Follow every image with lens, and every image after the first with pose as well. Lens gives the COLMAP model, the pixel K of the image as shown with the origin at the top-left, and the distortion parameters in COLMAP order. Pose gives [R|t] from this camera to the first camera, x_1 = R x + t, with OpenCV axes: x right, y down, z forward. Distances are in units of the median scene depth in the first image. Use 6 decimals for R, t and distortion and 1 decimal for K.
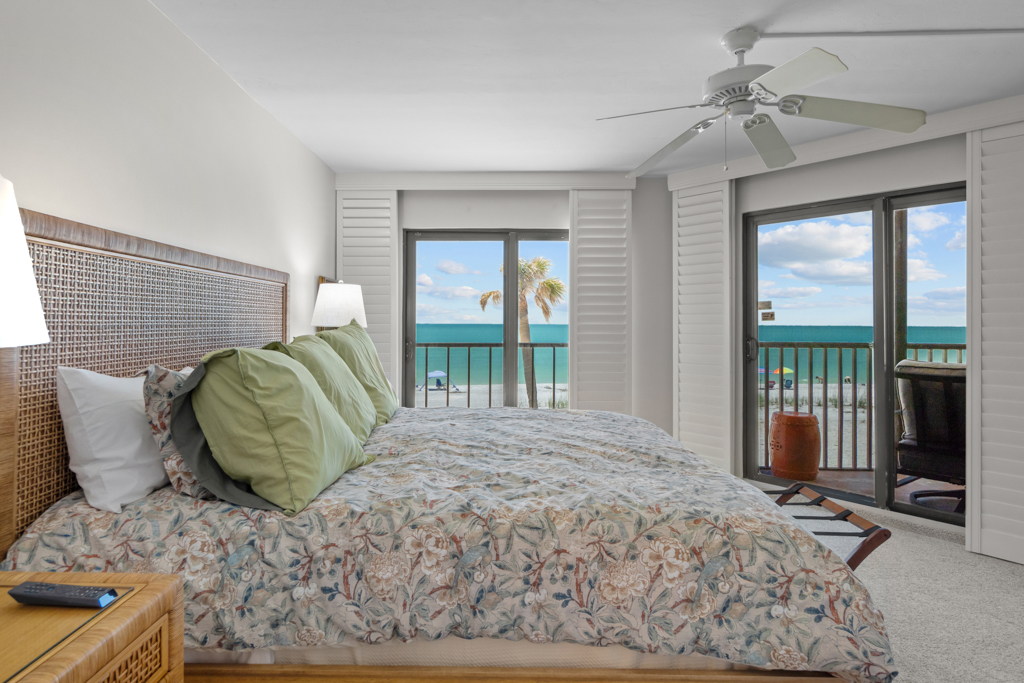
lens RADIAL K [[589.4, 0, 499.9], [0, 589.4, 314.5], [0, 0, 1]] dist [0.008129, -0.000038]
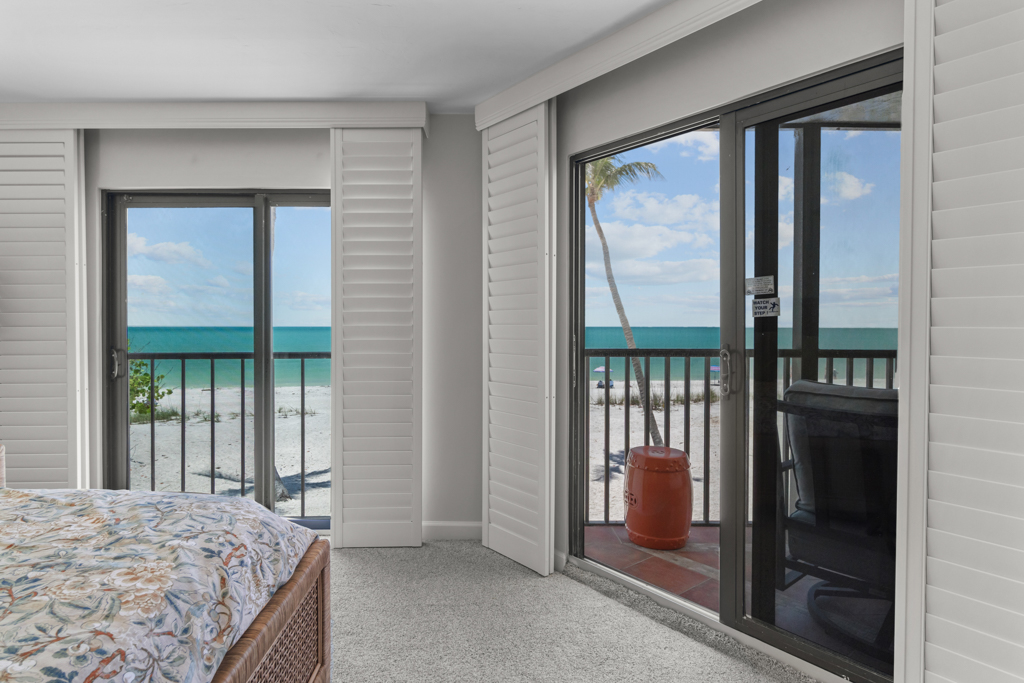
lens RADIAL K [[536.1, 0, 503.3], [0, 536.1, 330.9], [0, 0, 1]] dist [-0.001975, -0.001565]
pose [[0.999974, -0.004995, 0.005228, 0.314160], [0.004879, 0.999747, 0.021973, 0.009646], [-0.005336, -0.021947, 0.999745, 0.374194]]
